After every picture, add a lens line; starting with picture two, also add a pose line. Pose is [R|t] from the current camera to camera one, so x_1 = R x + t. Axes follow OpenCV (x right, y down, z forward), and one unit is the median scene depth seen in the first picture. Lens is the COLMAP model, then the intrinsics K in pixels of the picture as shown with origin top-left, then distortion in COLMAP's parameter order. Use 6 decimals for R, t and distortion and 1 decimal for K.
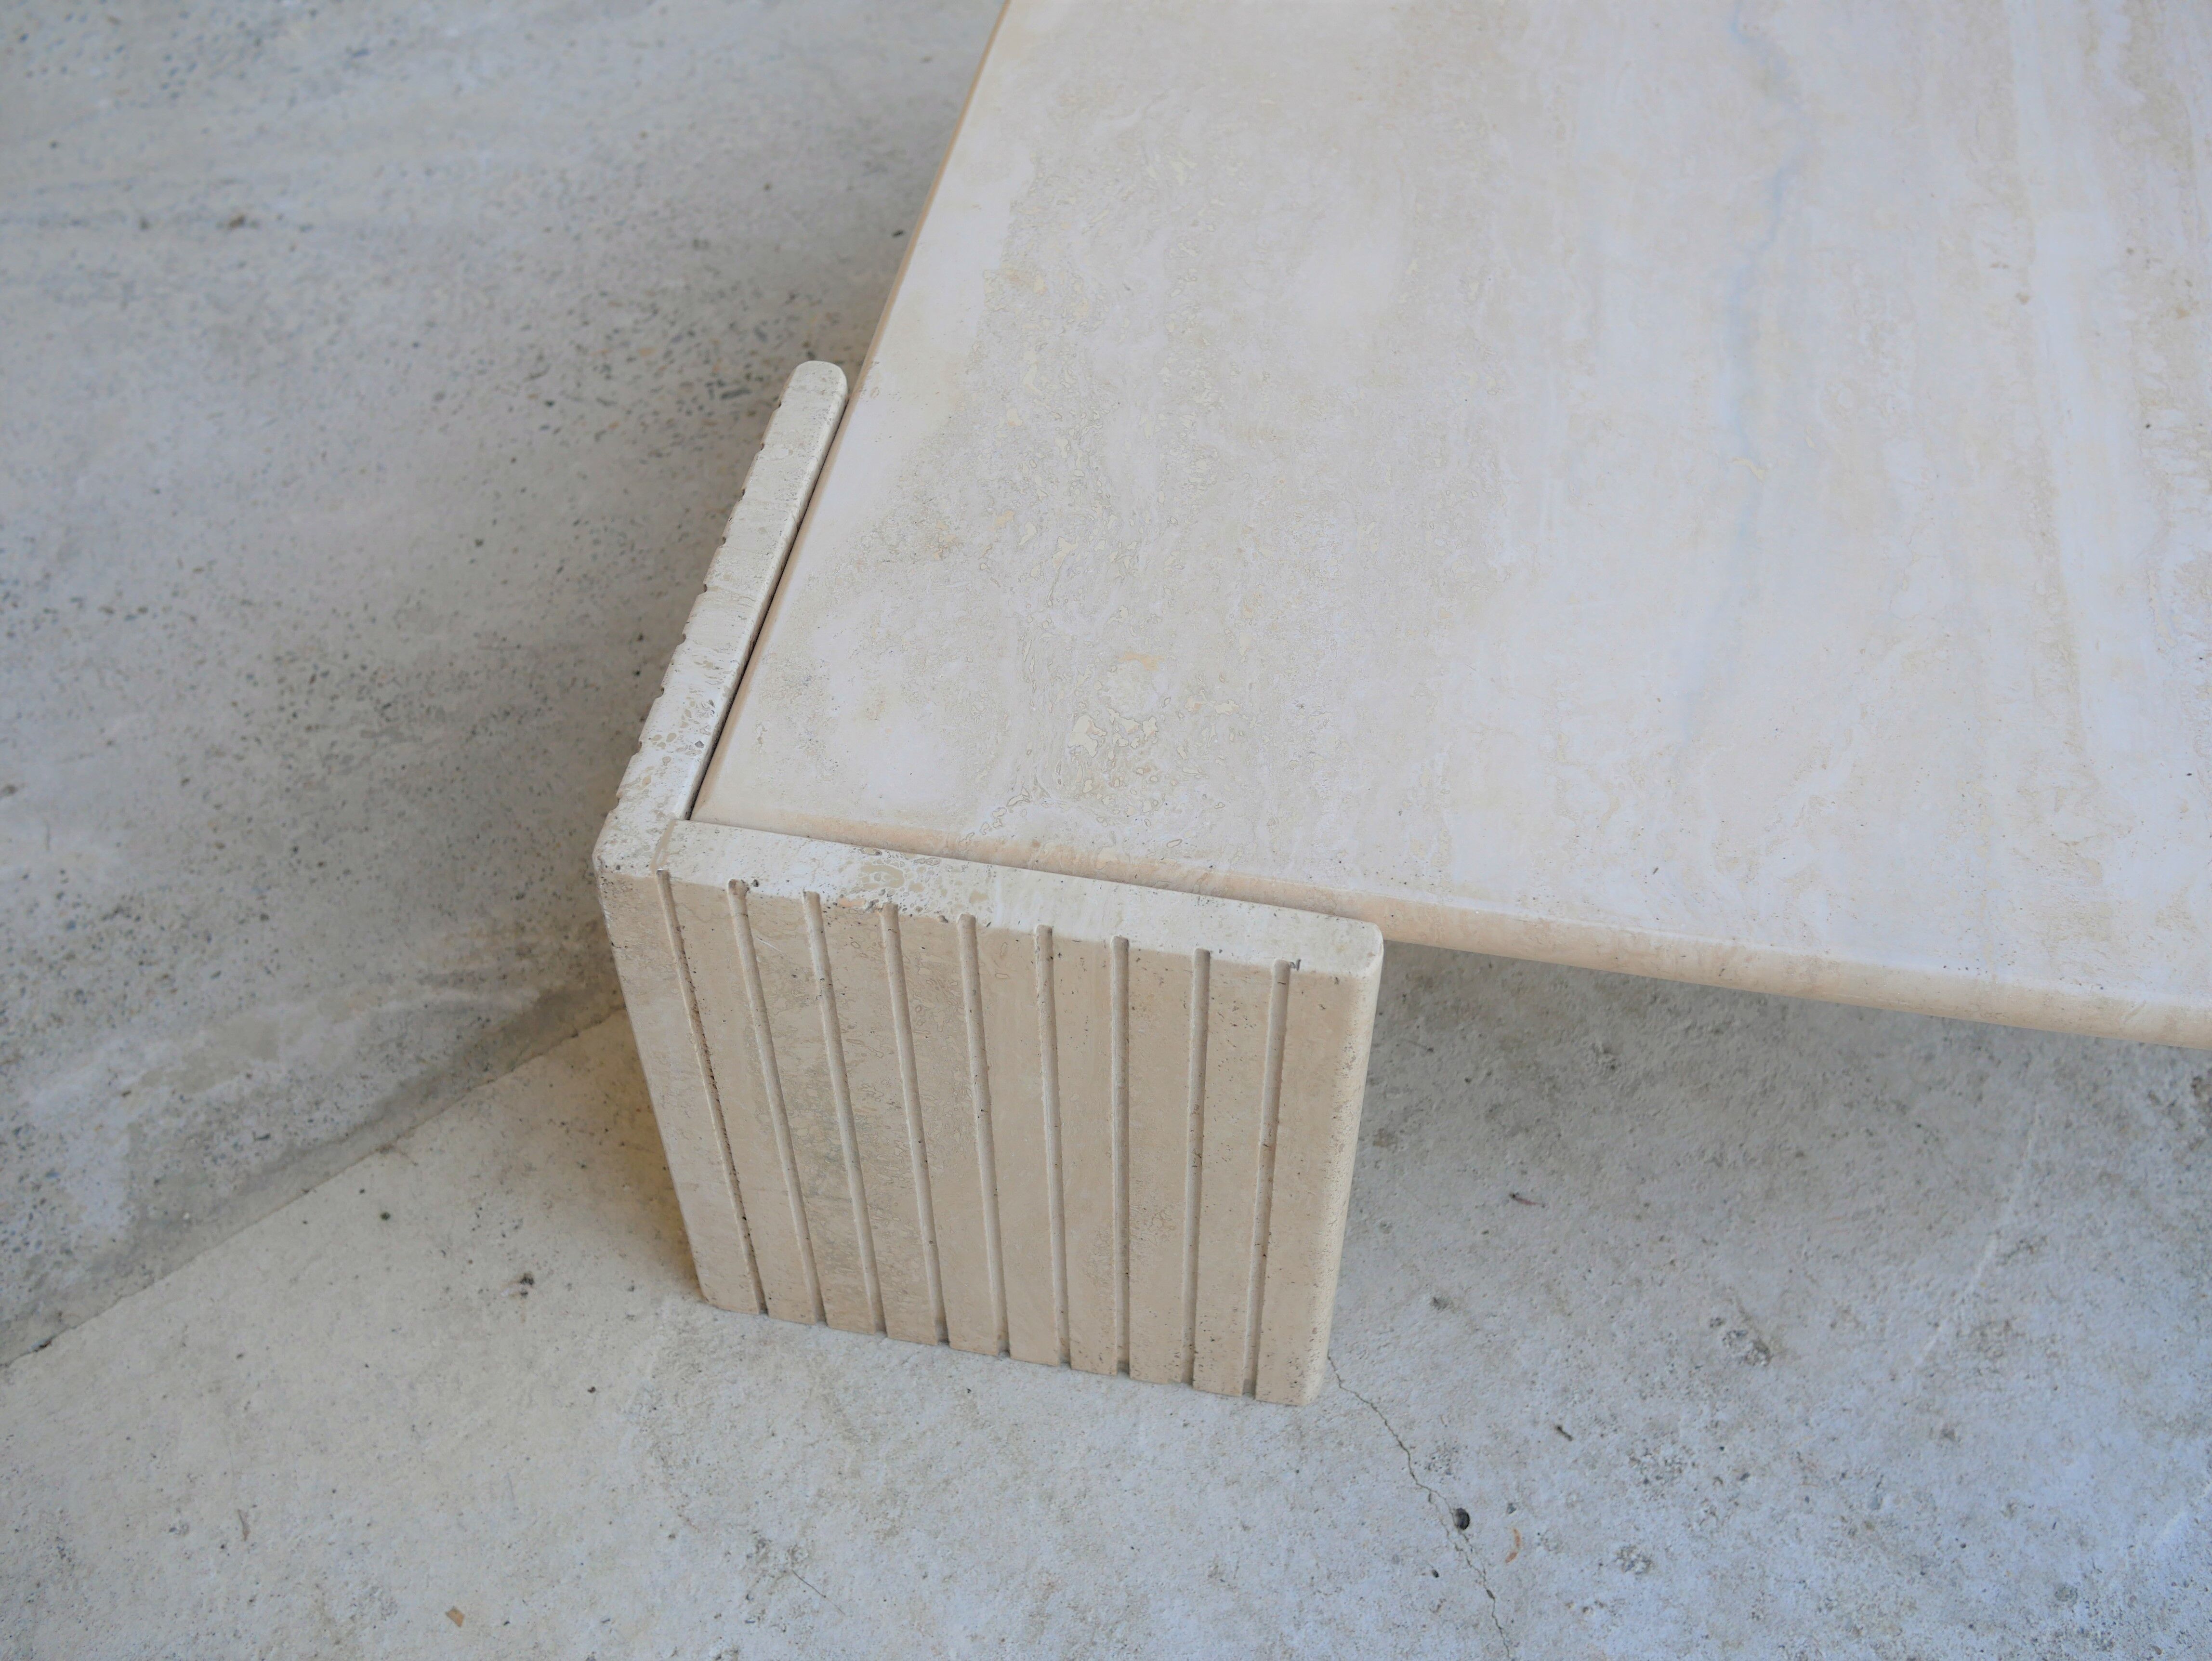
lens RADIAL K [[2485.5, 0, 1099.4], [0, 2485.5, 808.2], [0, 0, 1]] dist [-0.010978, -0.009872]
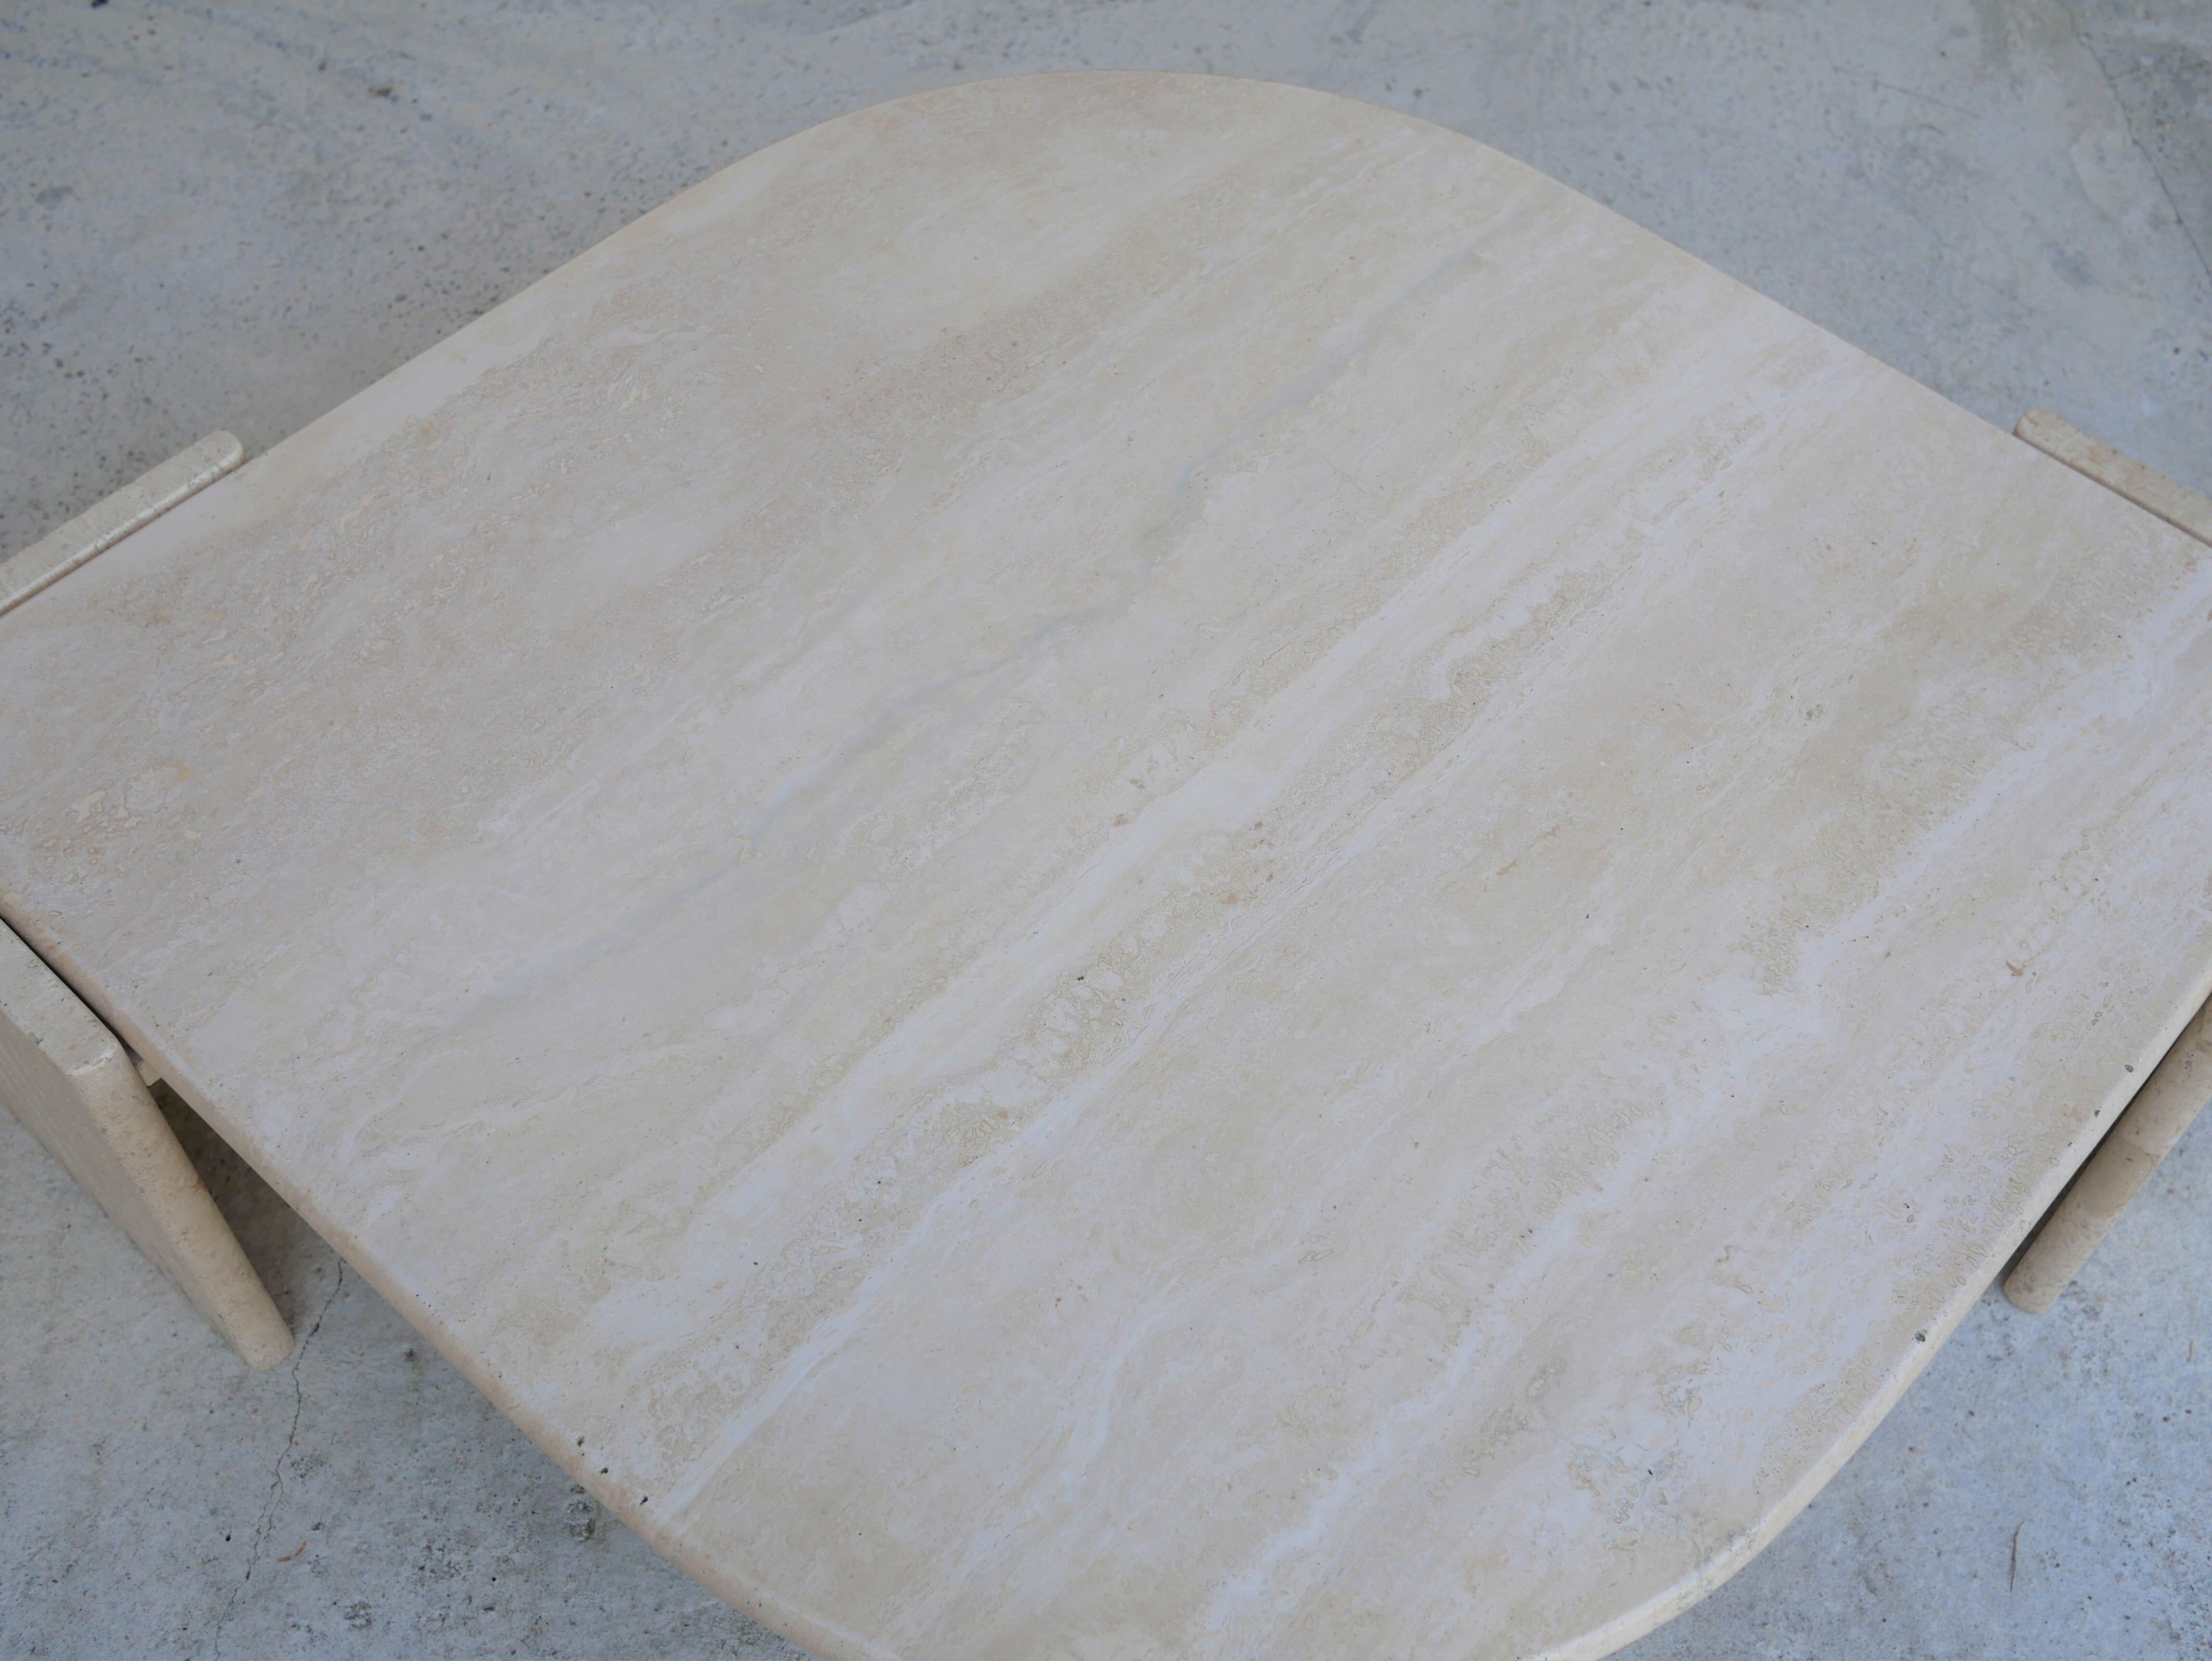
lens RADIAL K [[2481.6, 0, 1109.1], [0, 2481.6, 834.6], [0, 0, 1]] dist [-0.021740, 0.025494]
pose [[0.850075, 0.443994, -0.283269, 0.671270], [-0.422112, 0.896026, 0.137690, -0.343464], [0.314950, 0.002524, 0.949105, -0.027600]]
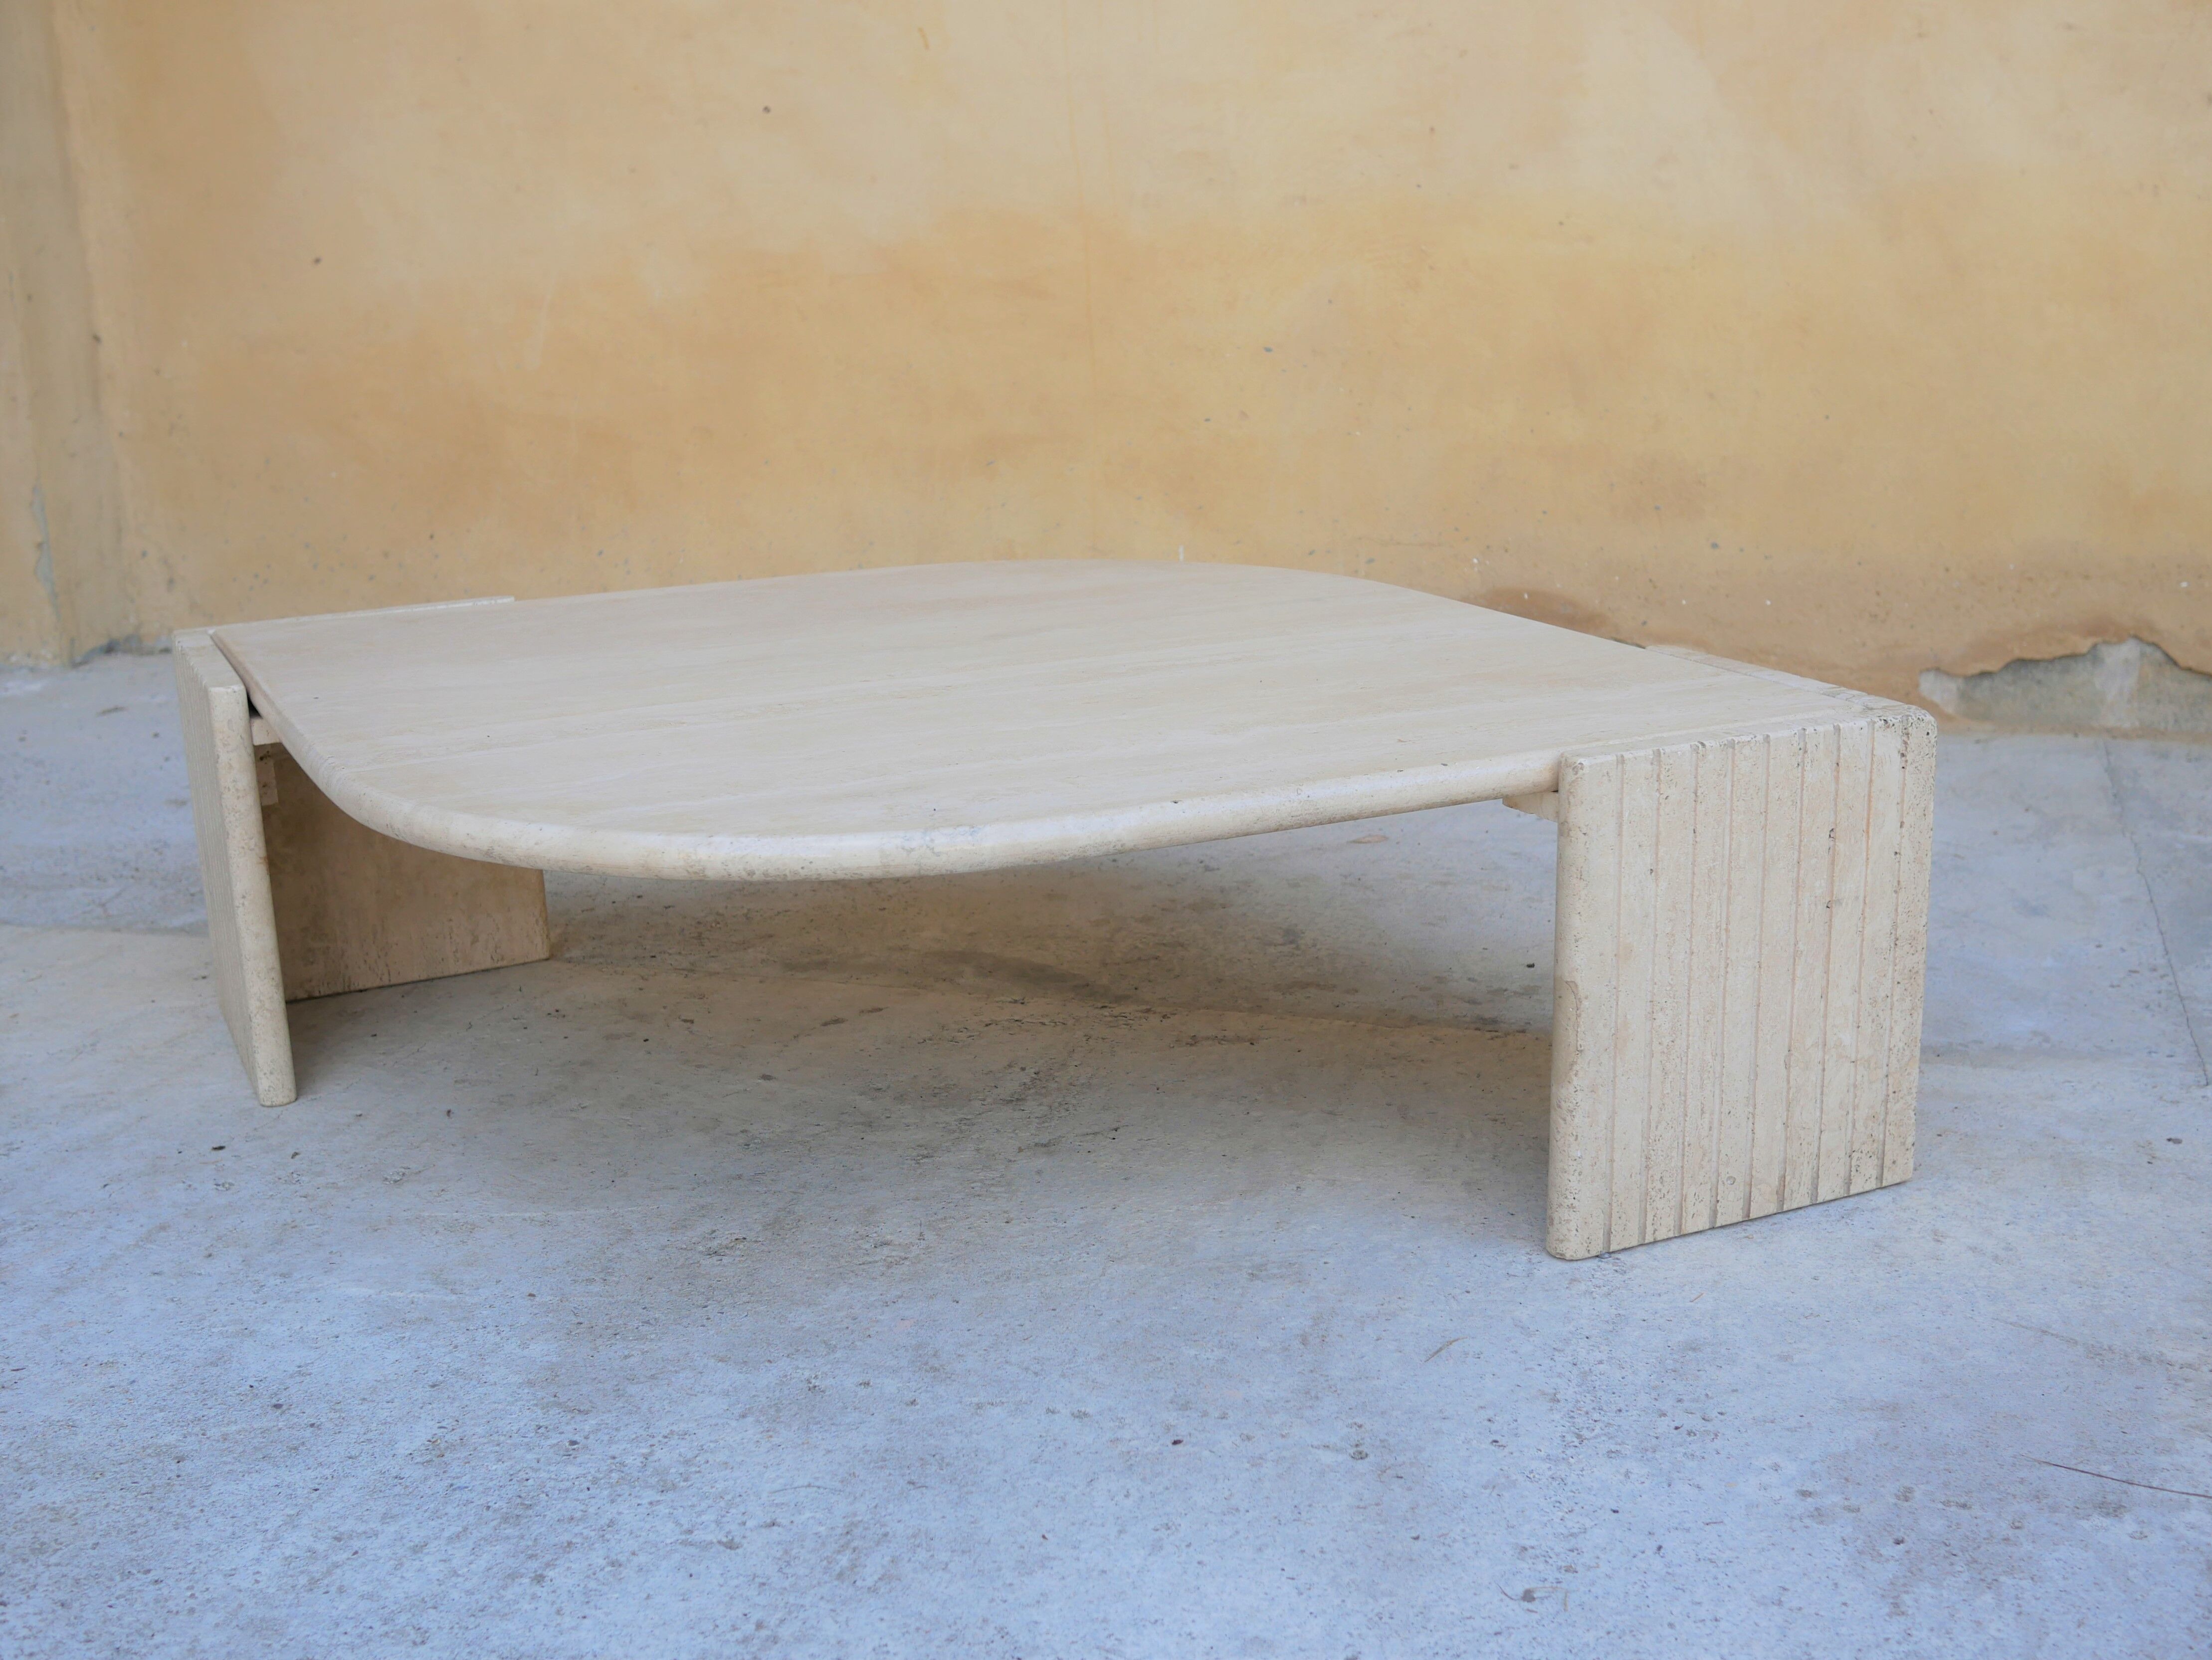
lens RADIAL K [[2557.1, 0, 1104.5], [0, 2557.1, 821.1], [0, 0, 1]] dist [-0.024708, 0.035865]
pose [[0.583682, 0.195152, -0.788182, 1.773327], [-0.602109, 0.755278, -0.258882, 0.198525], [0.544775, 0.625676, 0.558345, 0.212688]]
